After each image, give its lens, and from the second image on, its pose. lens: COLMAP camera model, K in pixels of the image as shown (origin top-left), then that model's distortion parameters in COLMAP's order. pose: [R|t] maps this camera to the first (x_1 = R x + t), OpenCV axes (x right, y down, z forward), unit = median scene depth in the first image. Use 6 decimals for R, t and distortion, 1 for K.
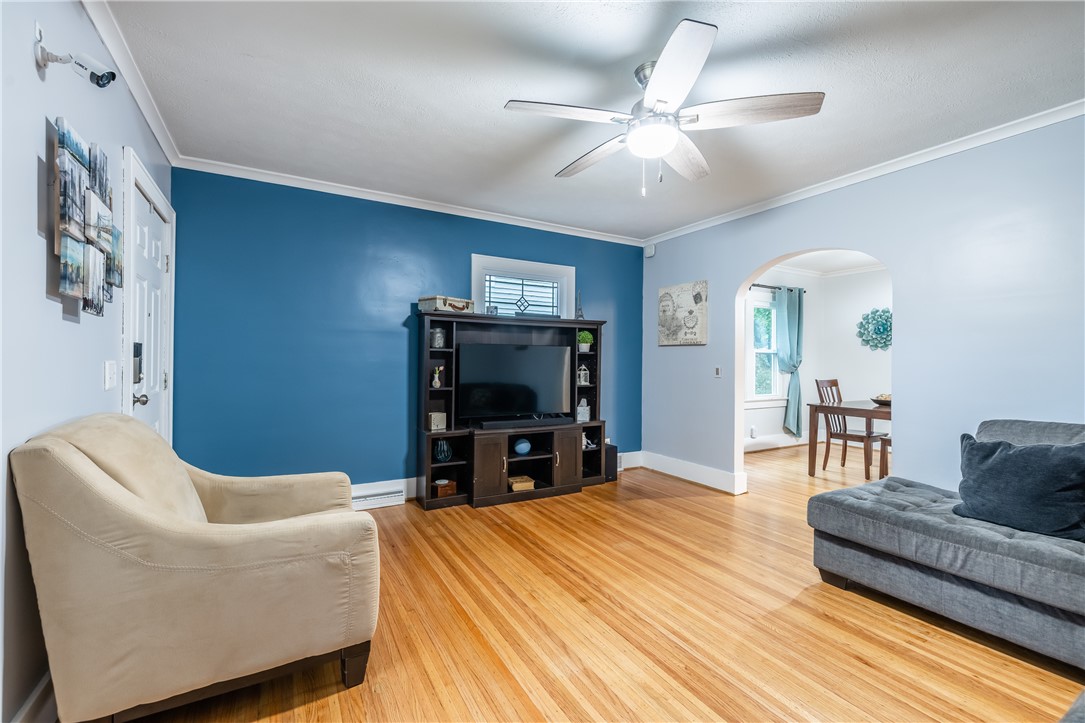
lens RADIAL K [[450.3, 0, 545.2], [0, 450.3, 360.6], [0, 0, 1]] dist [-0.000675, -0.000481]
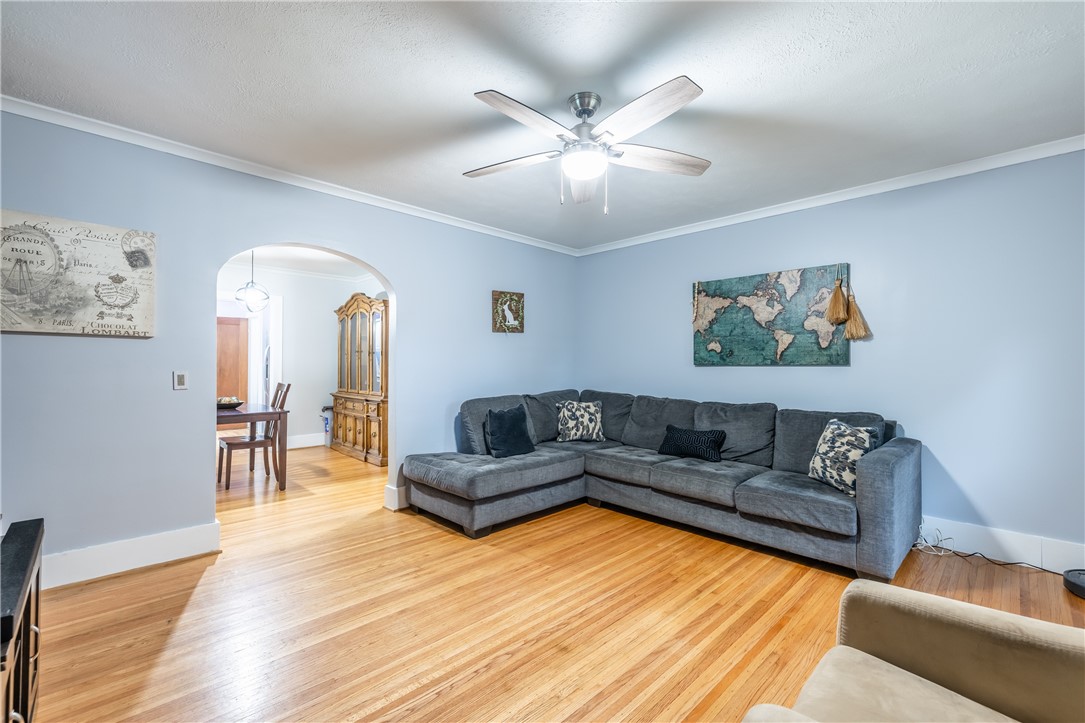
lens RADIAL K [[450.3, 0, 546.0], [0, 450.3, 361.5], [0, 0, 1]] dist [-0.000675, -0.000481]
pose [[-0.225212, -0.000934, 0.974309, -0.364372], [-0.003443, 0.999994, 0.000162, -0.004714], [-0.974304, -0.003318, -0.225214, 0.609535]]
